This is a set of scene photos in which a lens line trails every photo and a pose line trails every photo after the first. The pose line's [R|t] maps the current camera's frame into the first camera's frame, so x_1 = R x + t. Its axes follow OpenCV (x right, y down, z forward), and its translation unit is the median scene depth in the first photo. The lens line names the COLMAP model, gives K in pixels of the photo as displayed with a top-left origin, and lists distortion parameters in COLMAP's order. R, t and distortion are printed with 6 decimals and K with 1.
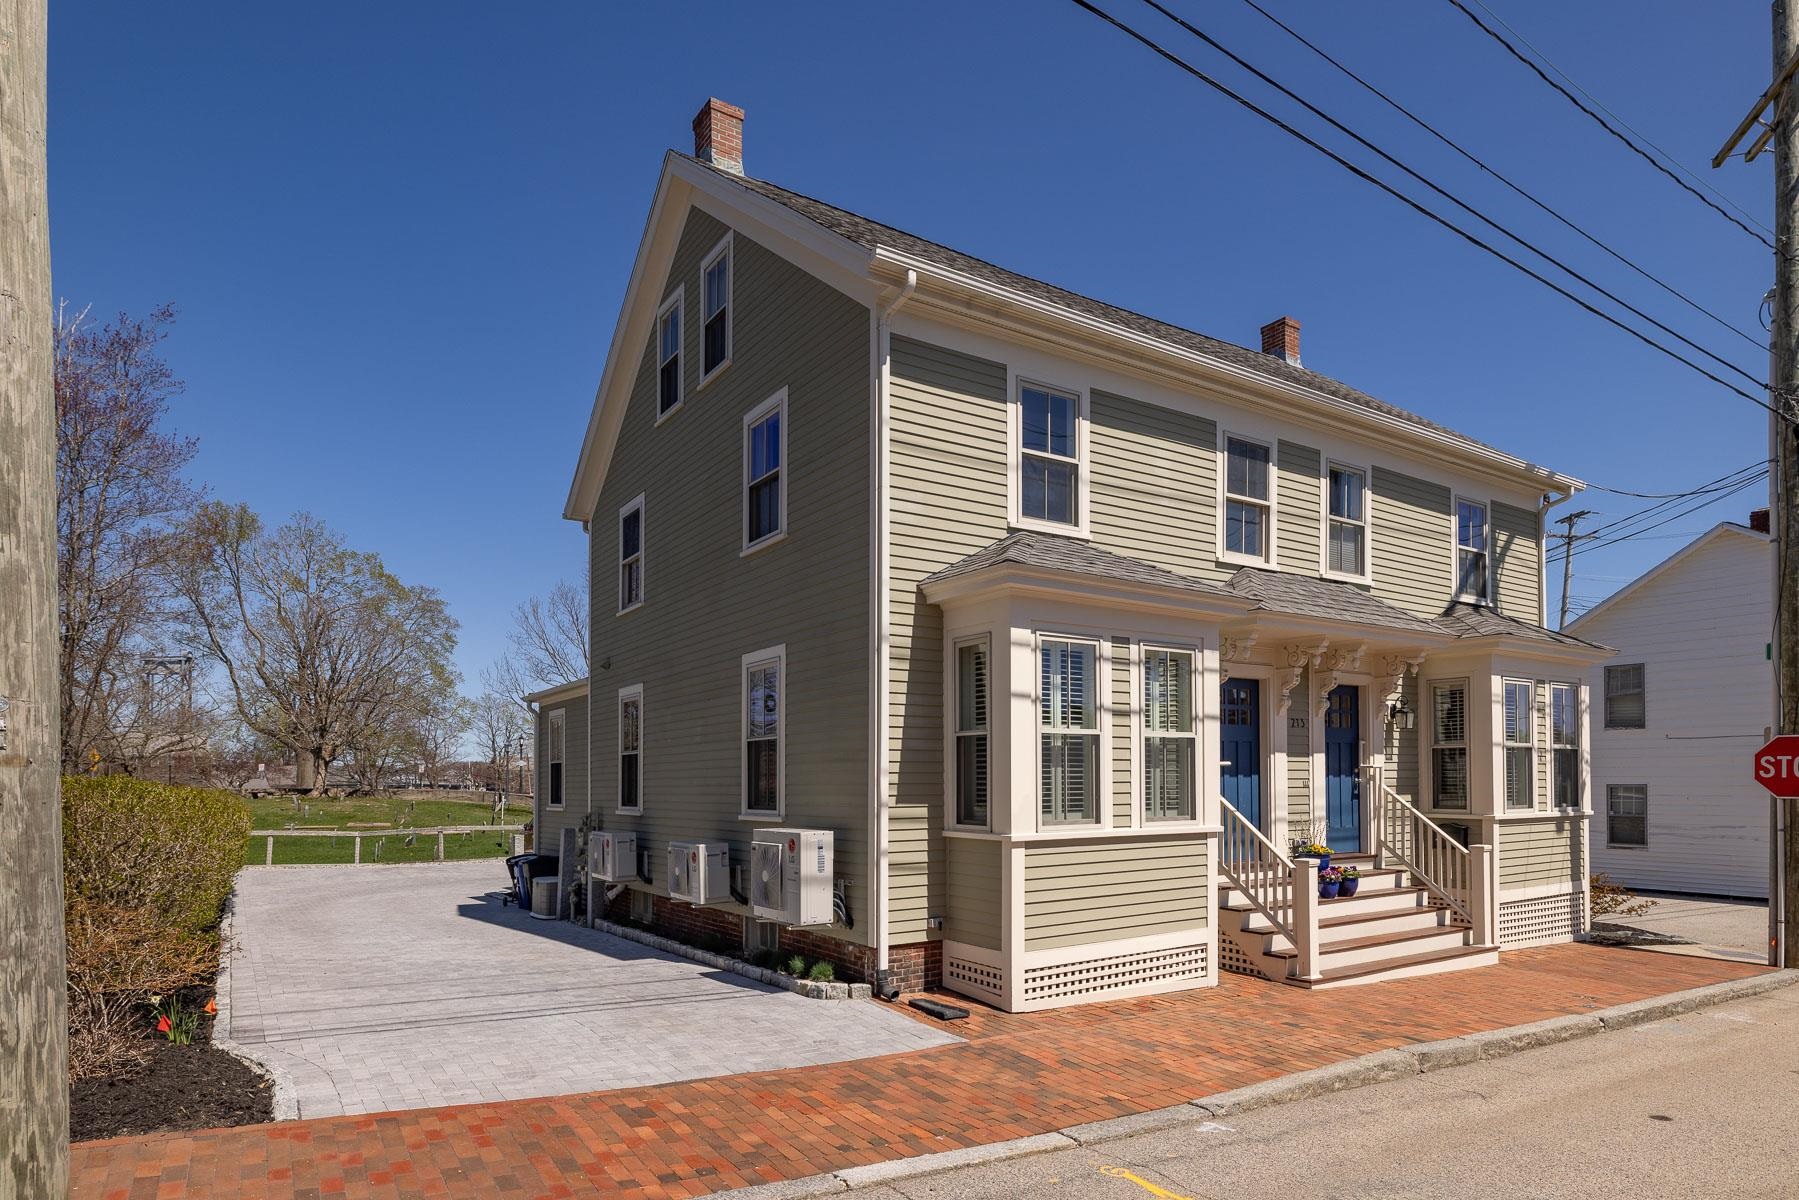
lens RADIAL K [[1052.6, 0, 950.8], [0, 1052.6, 756.8], [0, 0, 1]] dist [-0.001306, 0.000188]
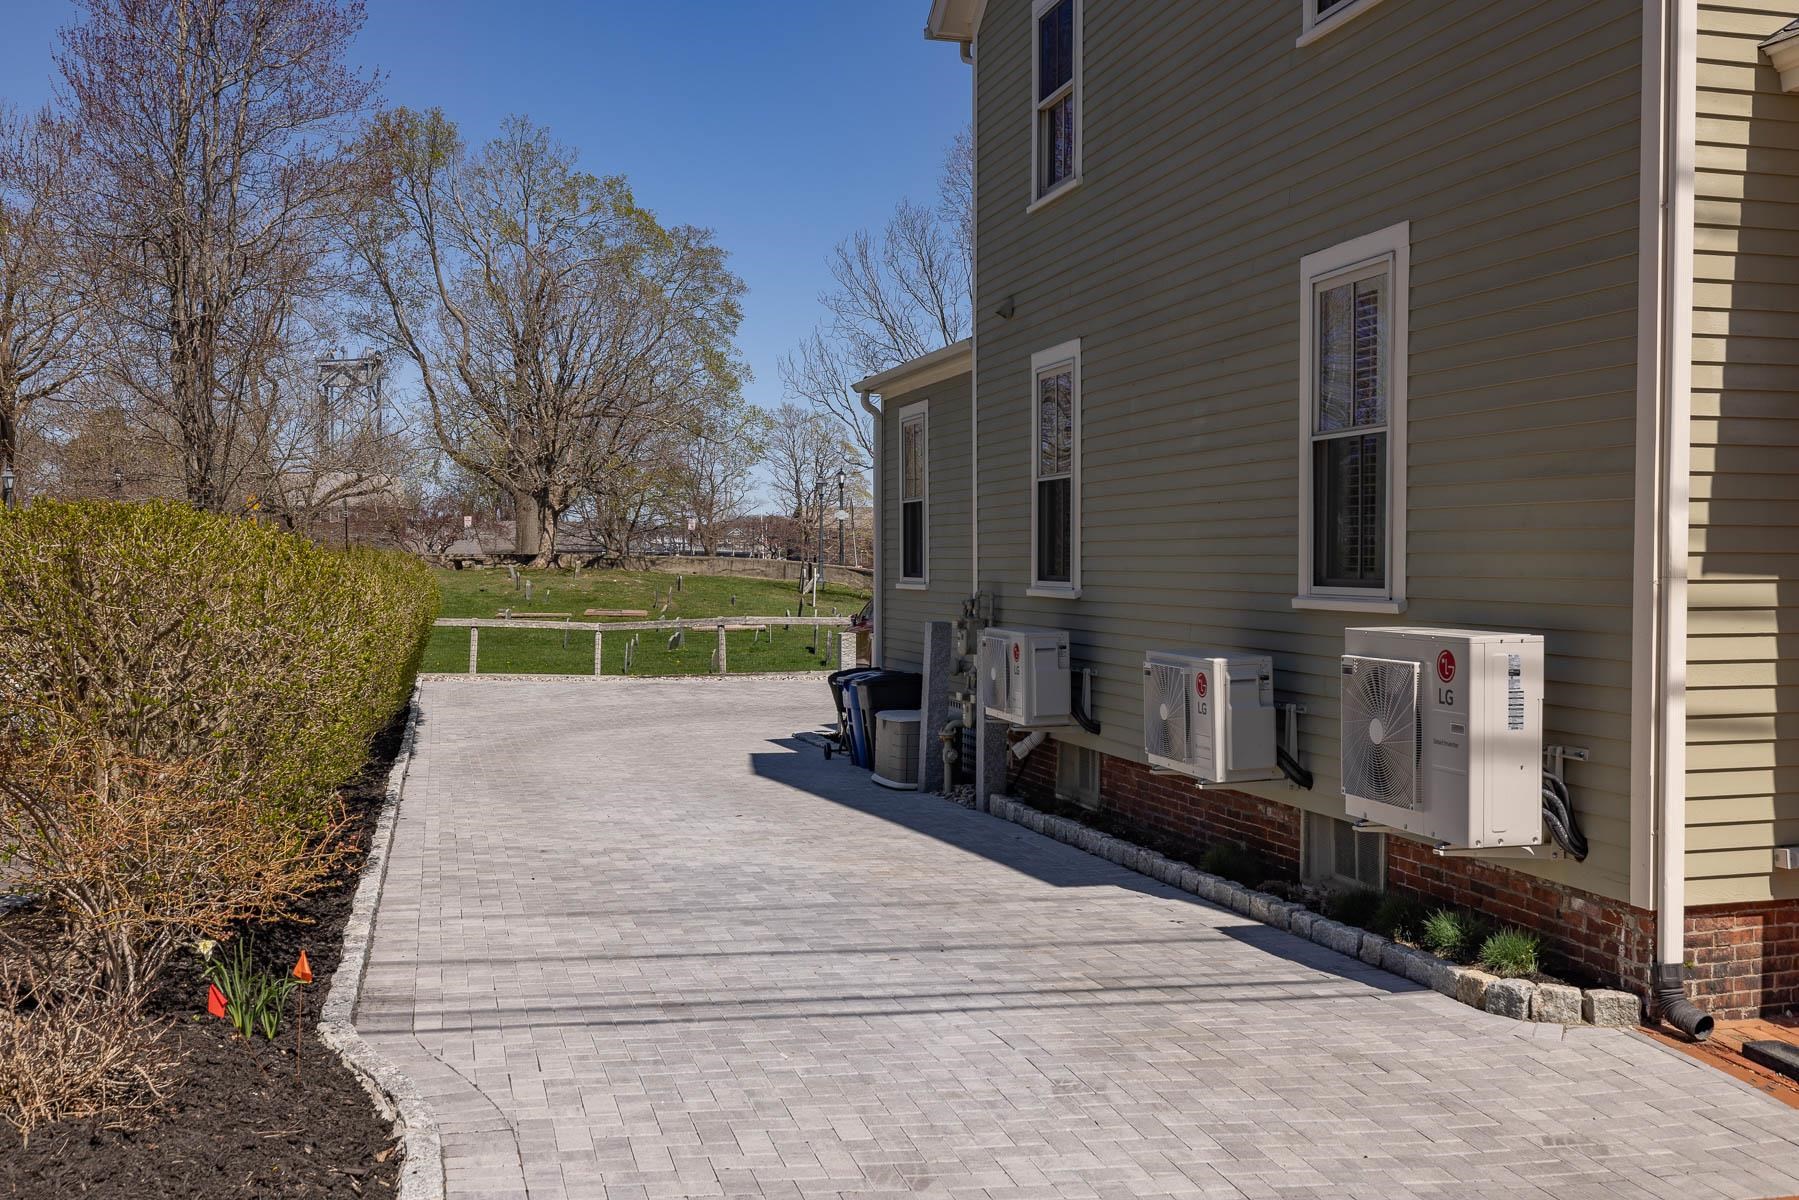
lens RADIAL K [[1715.5, 0, 899.5], [0, 1715.5, 600.0], [0, 0, 1]] dist [0.009121, 0.006120]
pose [[0.940578, 0.012154, -0.339361, -0.095016], [0.004490, 0.998827, 0.048215, 0.016238], [0.339549, -0.046873, 0.939420, 0.192277]]
